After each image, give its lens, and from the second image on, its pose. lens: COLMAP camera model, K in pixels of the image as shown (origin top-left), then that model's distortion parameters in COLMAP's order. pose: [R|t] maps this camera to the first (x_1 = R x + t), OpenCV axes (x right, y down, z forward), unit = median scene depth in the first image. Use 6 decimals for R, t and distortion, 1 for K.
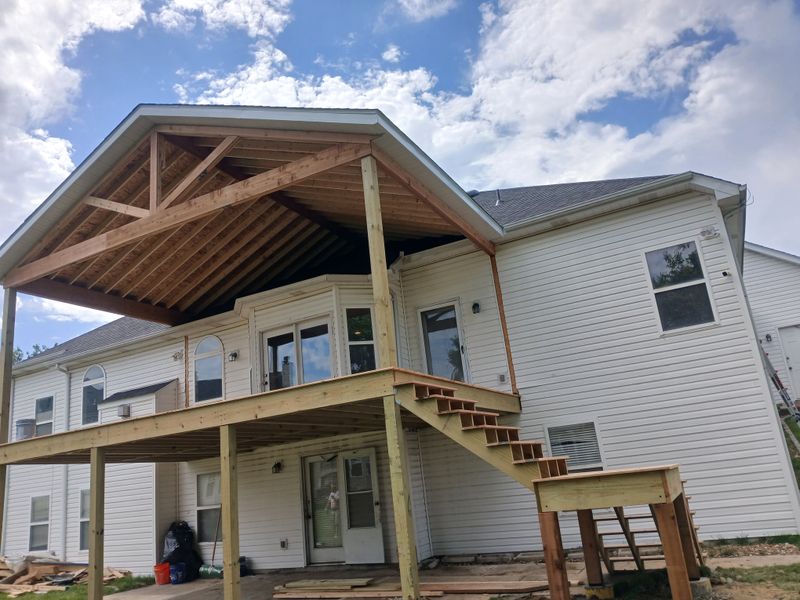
lens RADIAL K [[627.6, 0, 416.1], [0, 627.6, 304.1], [0, 0, 1]] dist [0.068137, -0.157102]
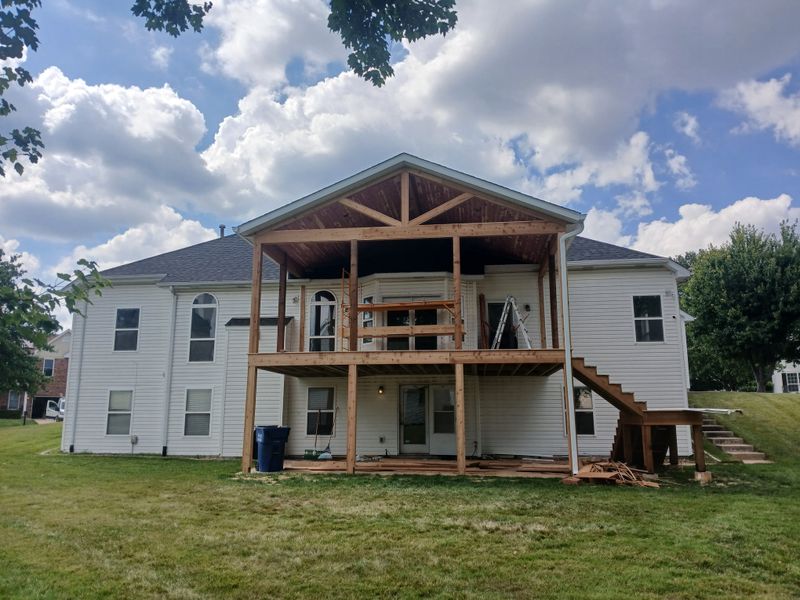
lens RADIAL K [[613.4, 0, 411.2], [0, 613.4, 286.7], [0, 0, 1]] dist [0.058596, -0.000719]
pose [[0.928673, 0.175258, 0.326881, -0.799176], [-0.190339, 0.981612, 0.014462, -0.014164], [-0.318336, -0.075648, 0.944955, -0.442036]]
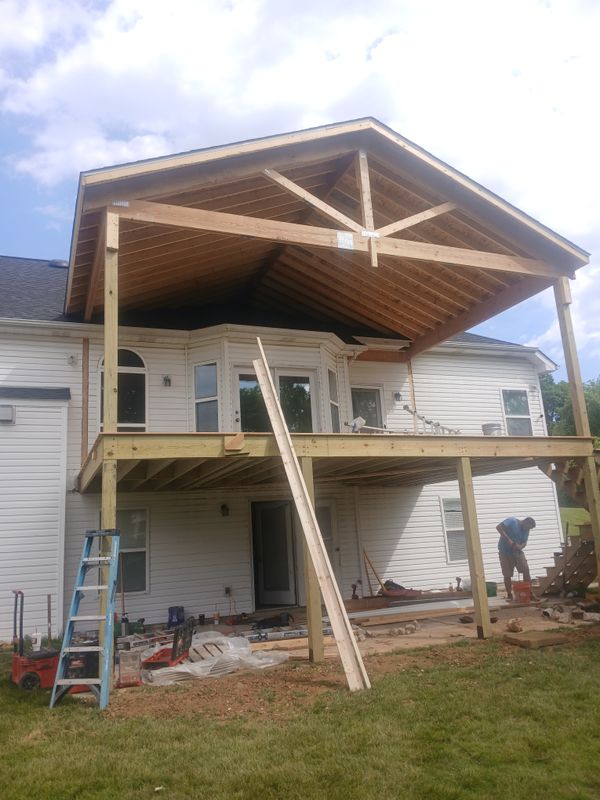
lens RADIAL K [[610.0, 0, 300.0], [0, 610.0, 400.0], [0, 0, 1]] dist [0.071916, -0.138588]
pose [[0.651321, 0.231945, 0.722484, -1.006912], [-0.213878, 0.969648, -0.118483, 0.220599], [-0.728037, -0.077353, 0.681160, 0.371986]]
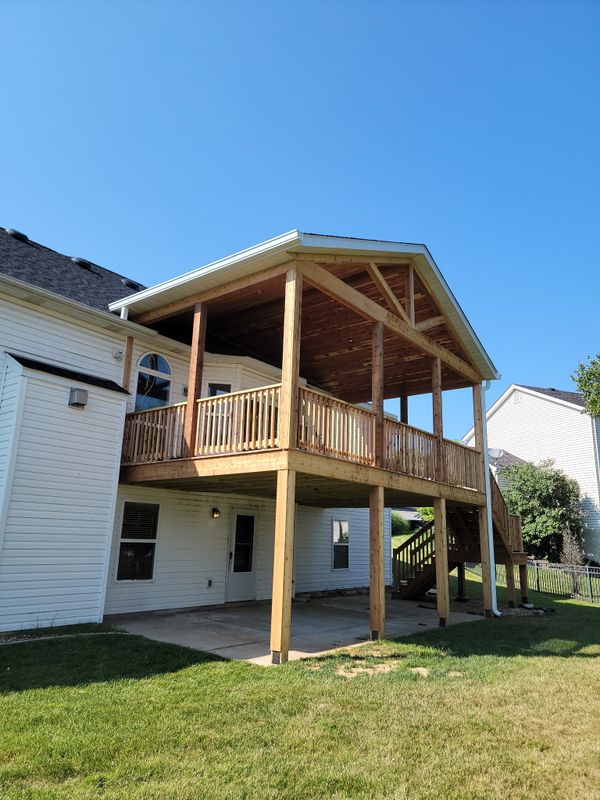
lens RADIAL K [[548.1, 0, 300.0], [0, 548.1, 400.0], [0, 0, 1]] dist [-0.002109, -0.000352]
pose [[0.185682, 0.350209, 0.918083, -1.331606], [-0.312293, 0.906920, -0.282789, 0.363771], [-0.931663, -0.234202, 0.277767, 0.780343]]
